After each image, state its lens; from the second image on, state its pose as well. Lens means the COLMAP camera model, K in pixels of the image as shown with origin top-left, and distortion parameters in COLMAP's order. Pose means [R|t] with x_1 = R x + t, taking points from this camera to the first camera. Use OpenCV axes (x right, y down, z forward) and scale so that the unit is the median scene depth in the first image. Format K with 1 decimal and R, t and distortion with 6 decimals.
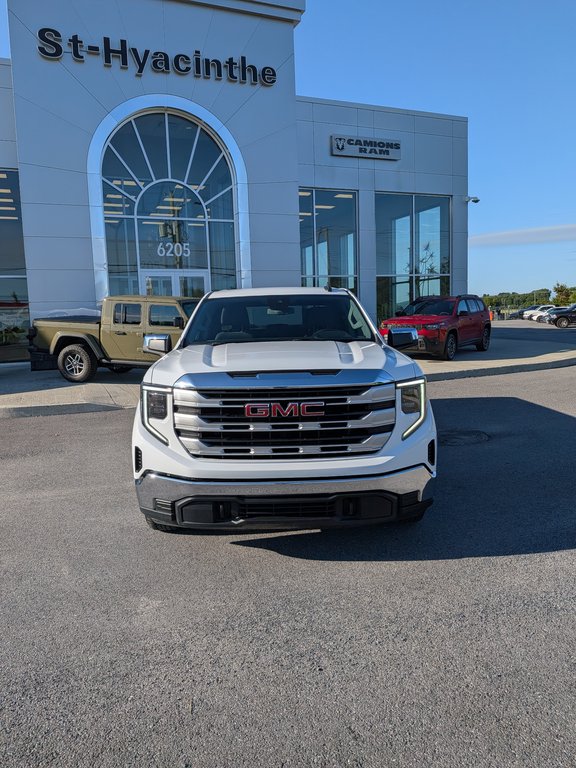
lens RADIAL K [[584.0, 0, 273.9], [0, 584.0, 384.6], [0, 0, 1]] dist [0.045995, -0.091593]
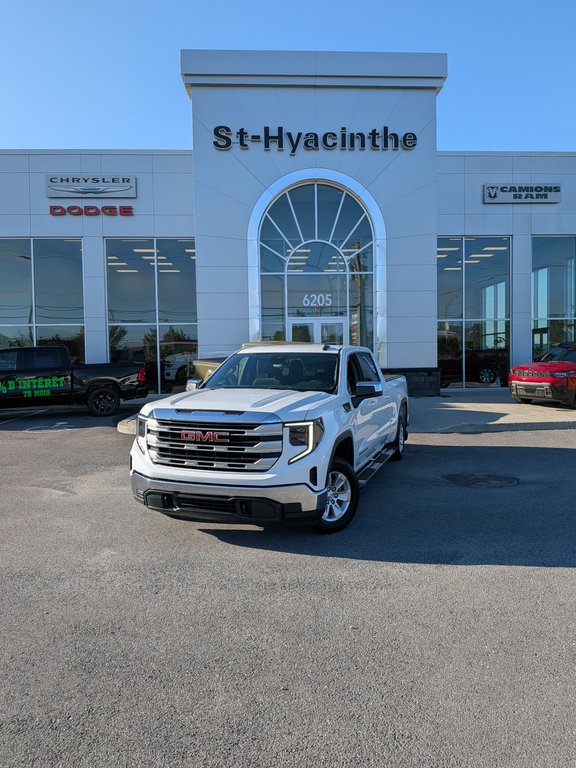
lens RADIAL K [[584.0, 0, 273.9], [0, 584.0, 384.6], [0, 0, 1]] dist [0.045995, -0.091593]
pose [[0.933343, 0.035761, -0.357199, 0.177950], [-0.056985, 0.997169, -0.049067, -0.006409], [0.354433, 0.066151, 0.932739, -0.085132]]
